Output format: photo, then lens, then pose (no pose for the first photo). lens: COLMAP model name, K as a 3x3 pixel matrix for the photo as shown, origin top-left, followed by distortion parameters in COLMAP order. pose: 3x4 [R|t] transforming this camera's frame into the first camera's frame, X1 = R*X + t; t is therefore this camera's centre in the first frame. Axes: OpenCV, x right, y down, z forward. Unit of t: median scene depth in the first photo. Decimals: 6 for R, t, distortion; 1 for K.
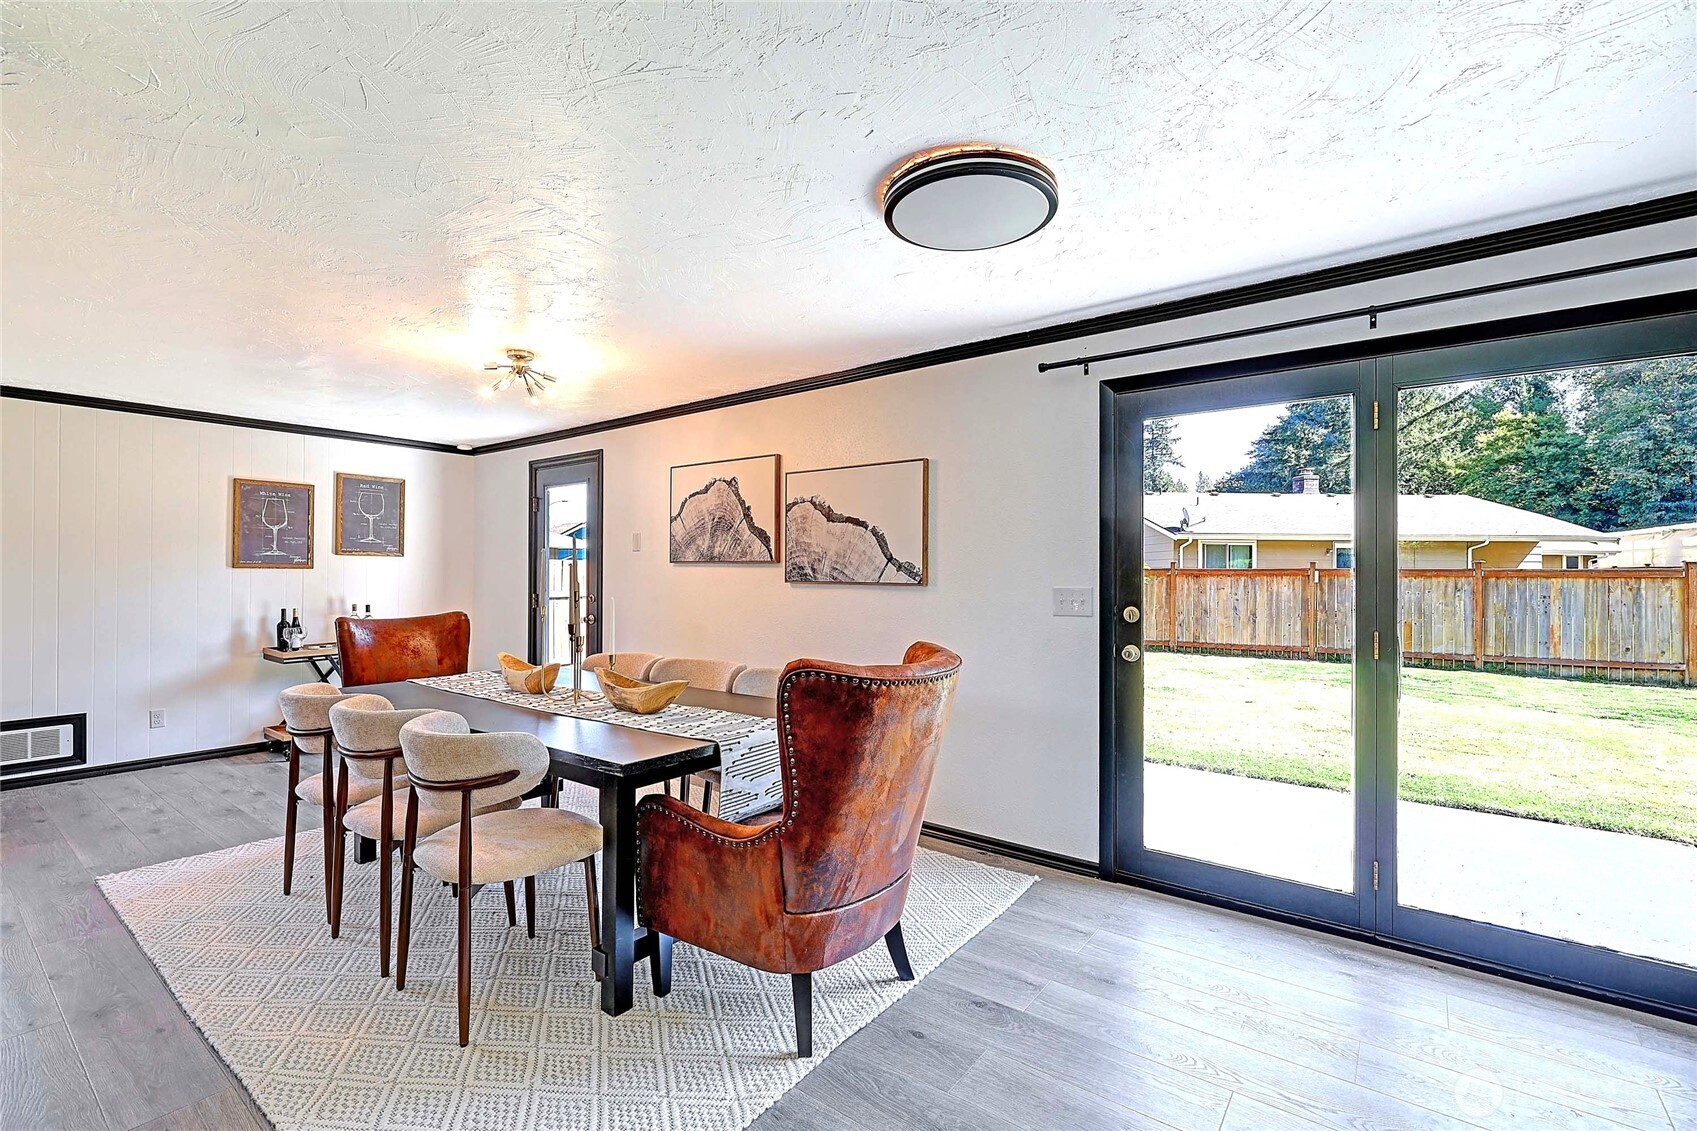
lens RADIAL K [[734.8, 0, 848.5], [0, 734.8, 565.5], [0, 0, 1]] dist [-0.000109, 0.005831]
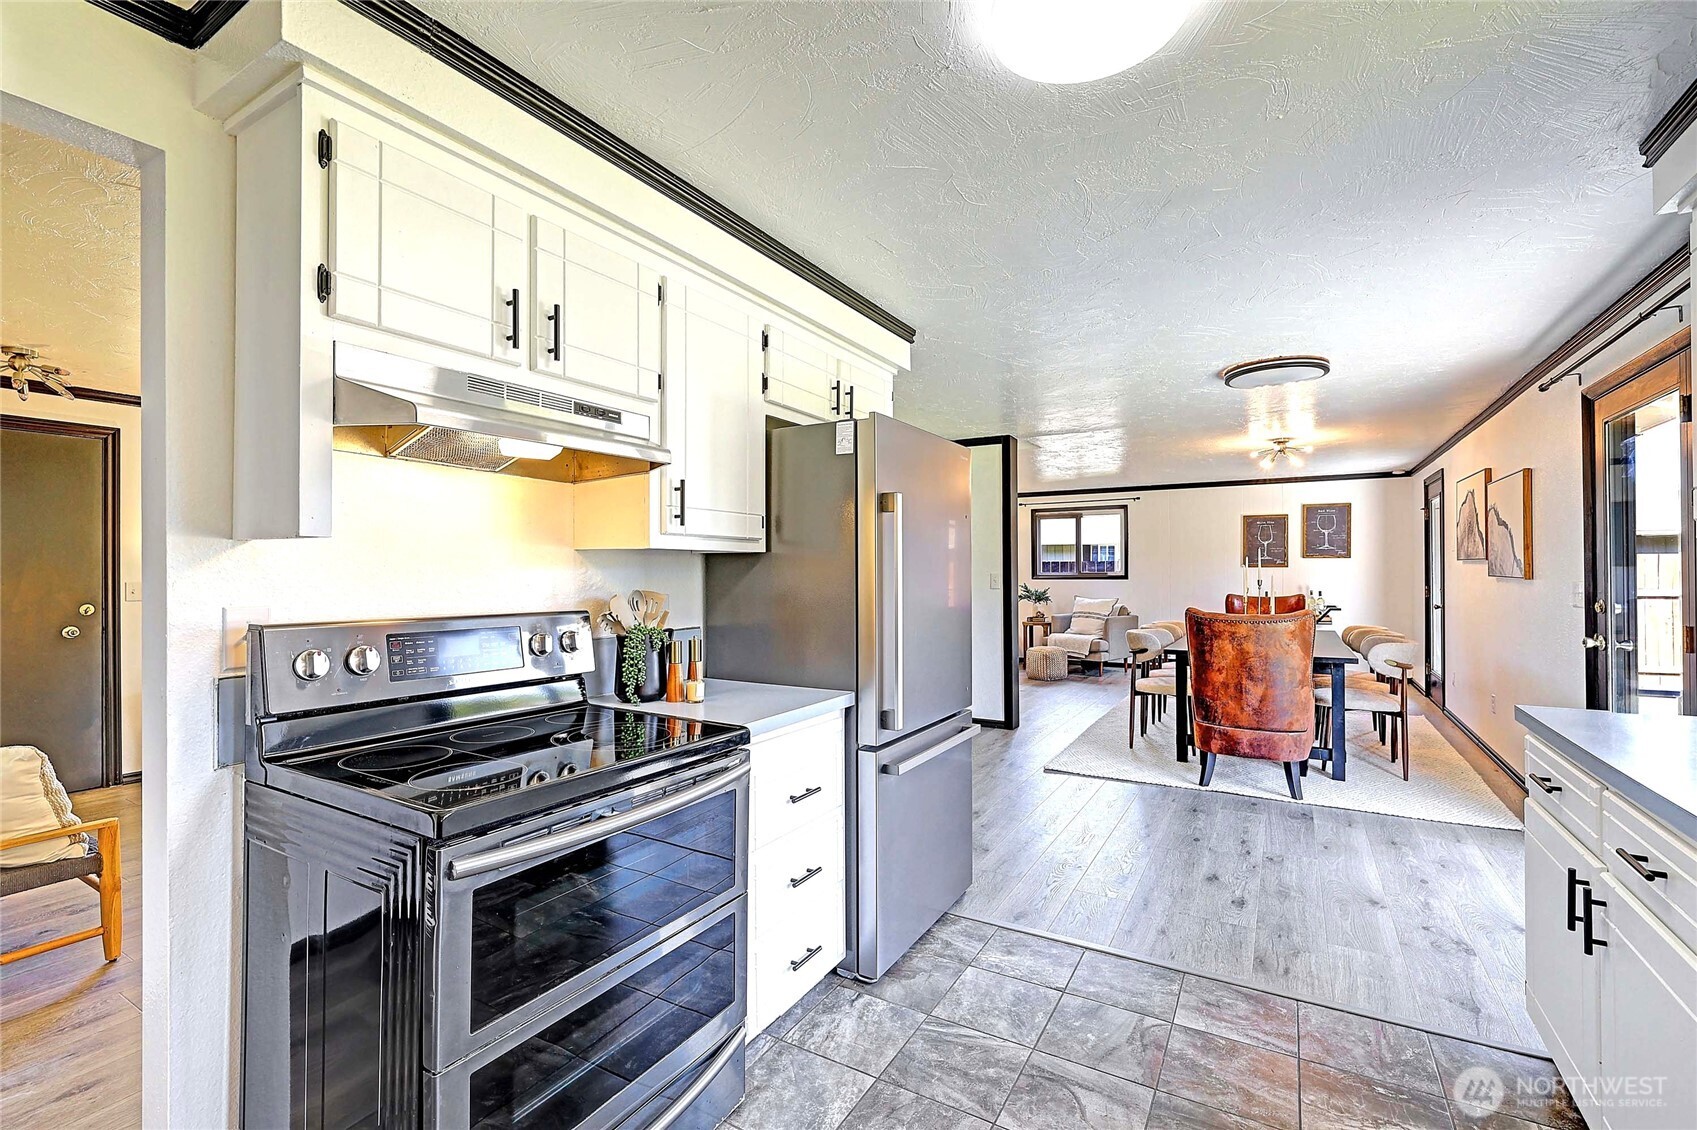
lens RADIAL K [[734.8, 0, 848.5], [0, 734.8, 565.0], [0, 0, 1]] dist [-0.000109, 0.005831]
pose [[0.105279, -0.007584, -0.994414, 0.727169], [0.012317, 0.999904, -0.006322, -0.001760], [0.994366, -0.011583, 0.105362, -0.105674]]
